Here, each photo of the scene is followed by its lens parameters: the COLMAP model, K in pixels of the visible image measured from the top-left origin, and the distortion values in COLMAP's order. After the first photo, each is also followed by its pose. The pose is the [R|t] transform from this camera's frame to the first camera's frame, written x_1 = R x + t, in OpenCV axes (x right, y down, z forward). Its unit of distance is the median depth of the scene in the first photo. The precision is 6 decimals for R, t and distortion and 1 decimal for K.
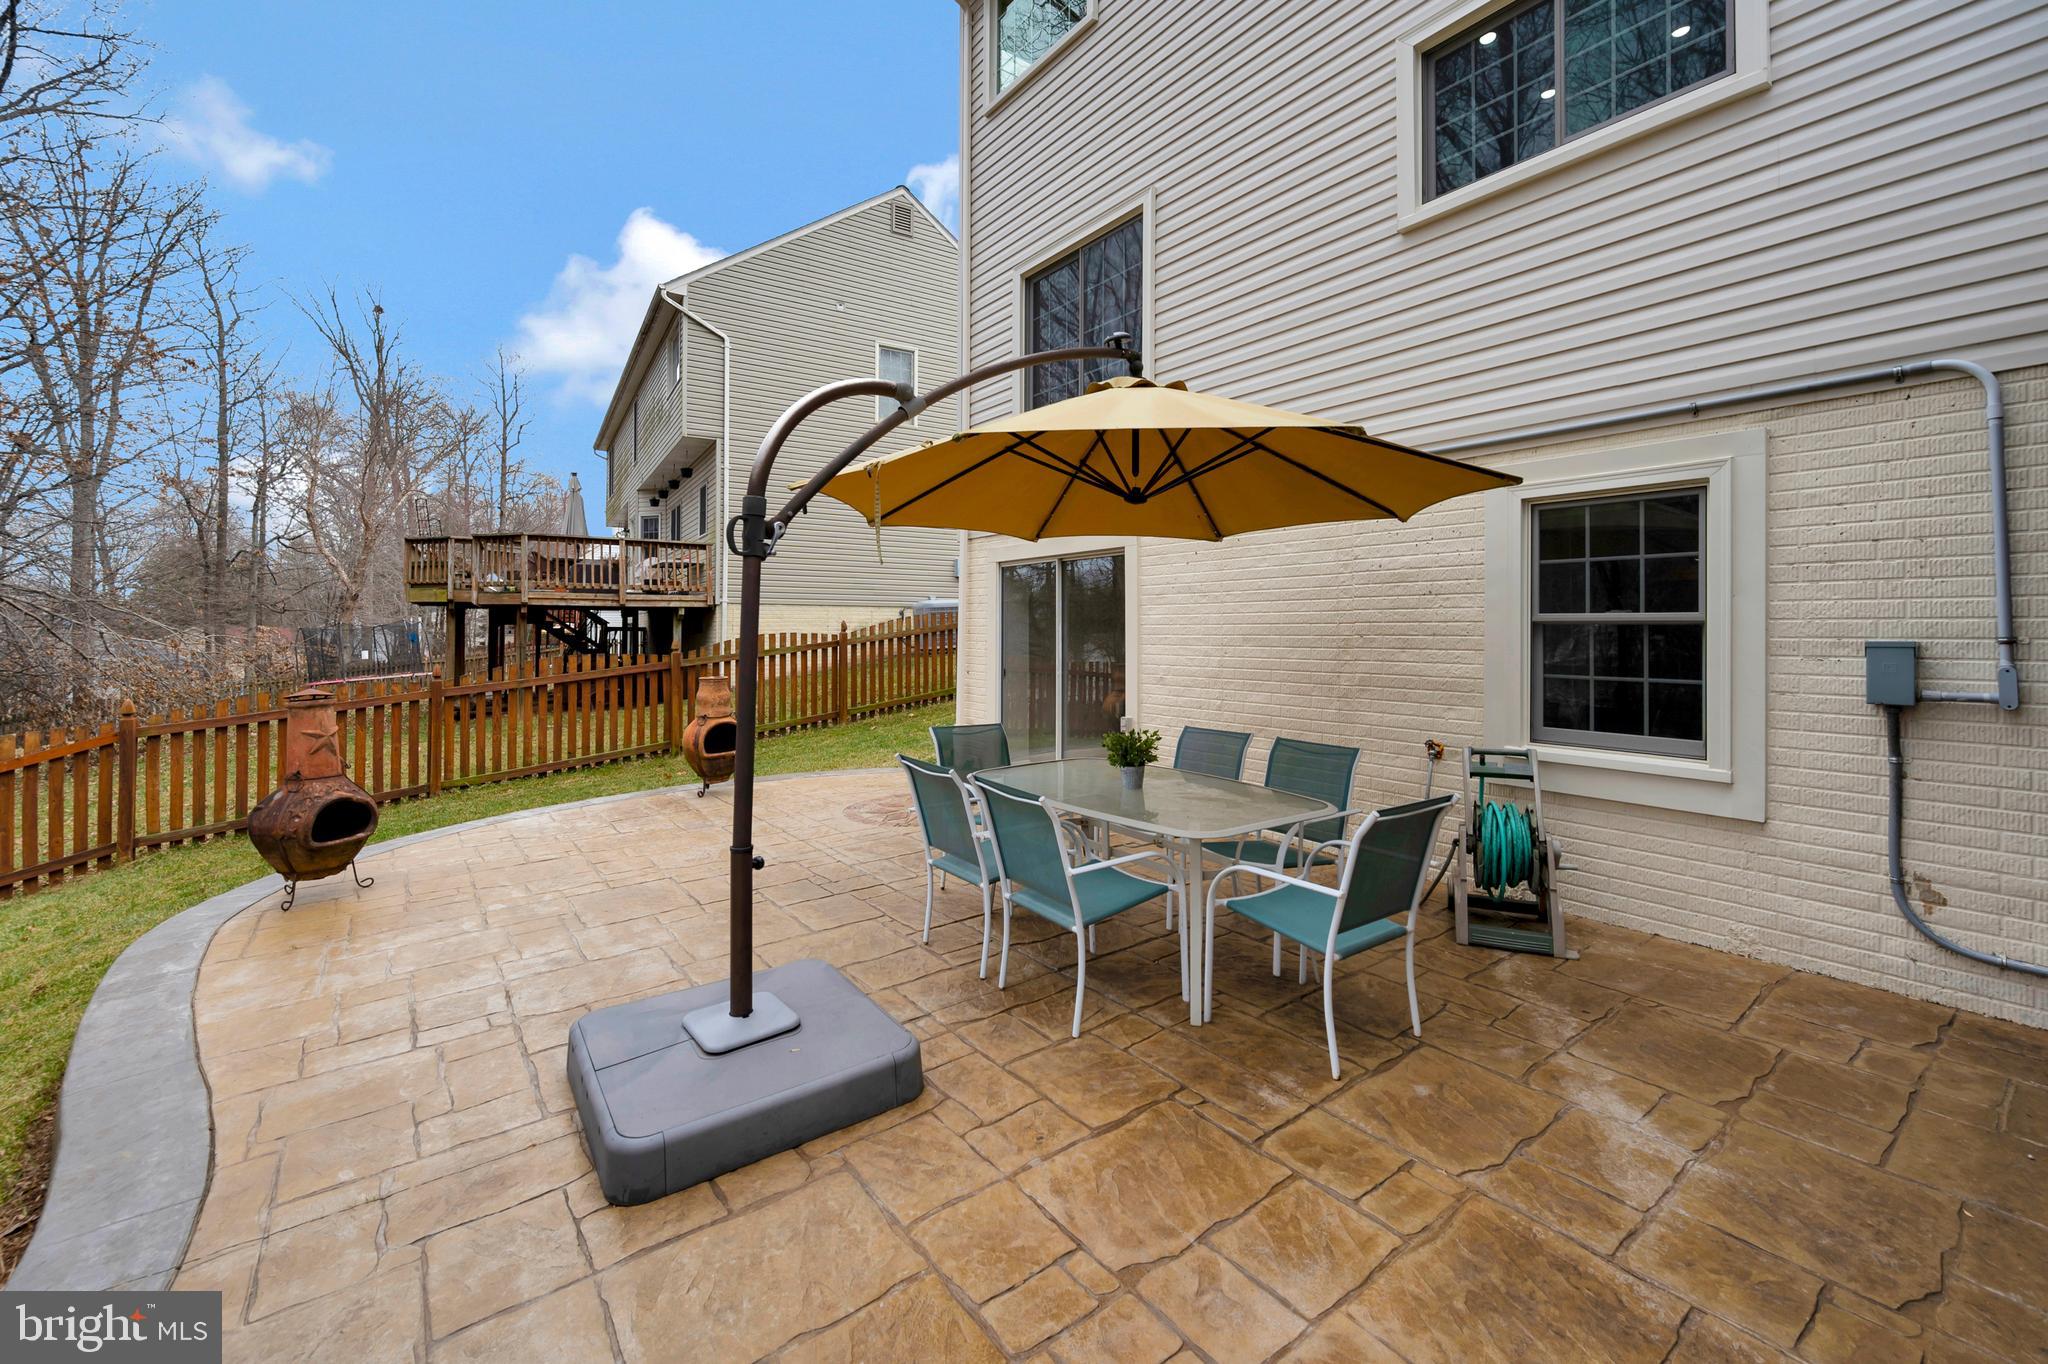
lens RADIAL K [[834.0, 0, 1024.0], [0, 834.0, 682.0], [0, 0, 1]] dist [-0.000209, 0.000002]
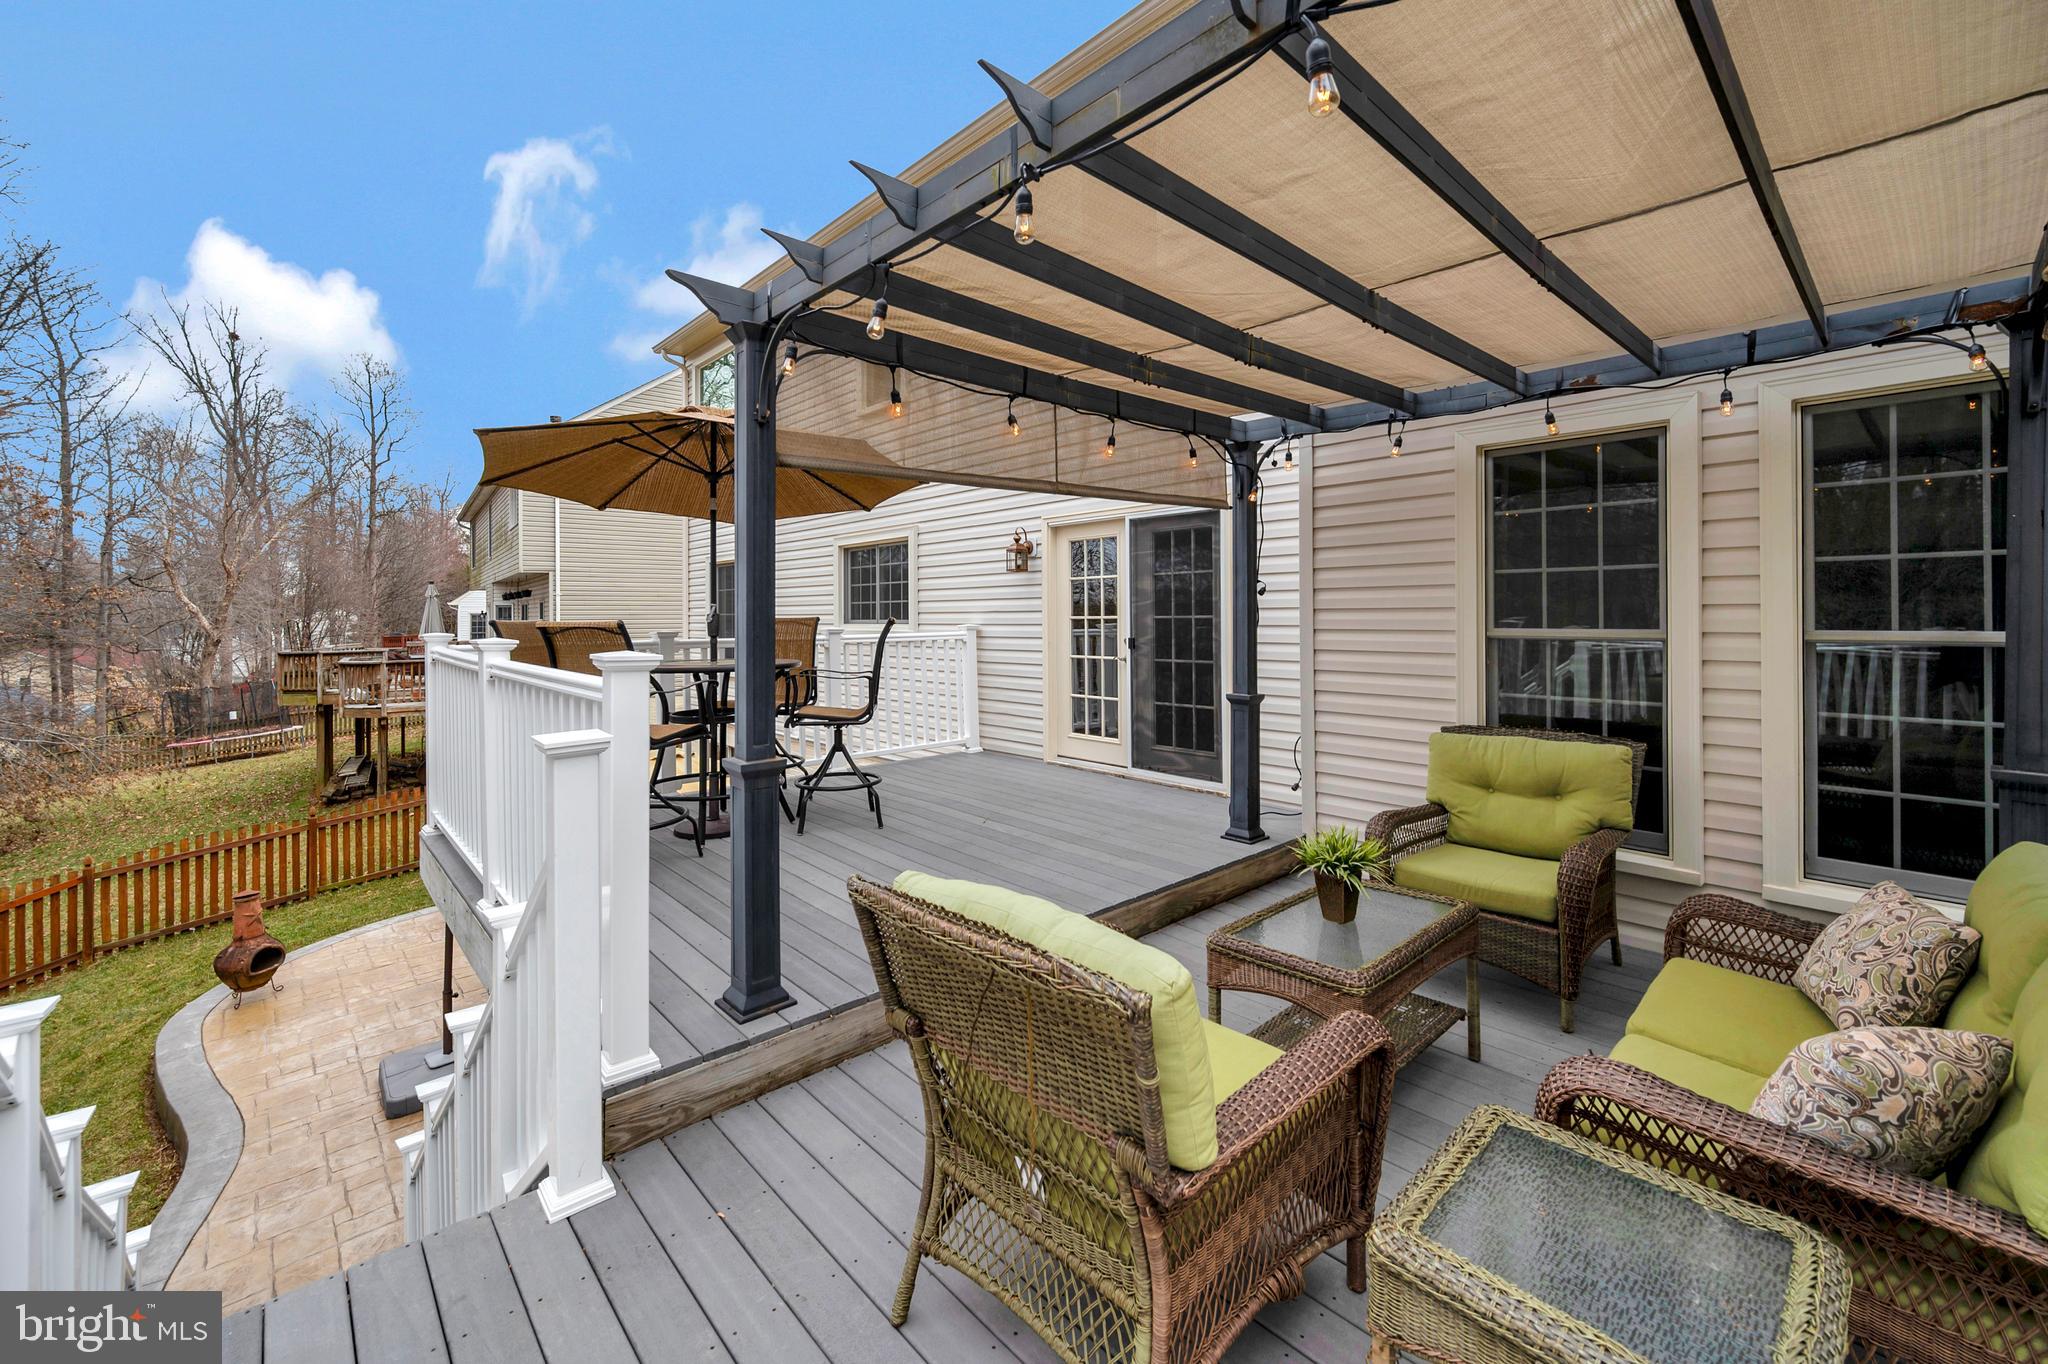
lens RADIAL K [[822.9, 0, 1025.9], [0, 822.9, 664.7], [0, 0, 1]] dist [0.001179, 0.000462]
pose [[0.993971, -0.016988, 0.108320, 0.743817], [0.017420, 0.999844, -0.003051, -0.484720], [-0.108252, 0.004919, 0.994111, -1.103520]]
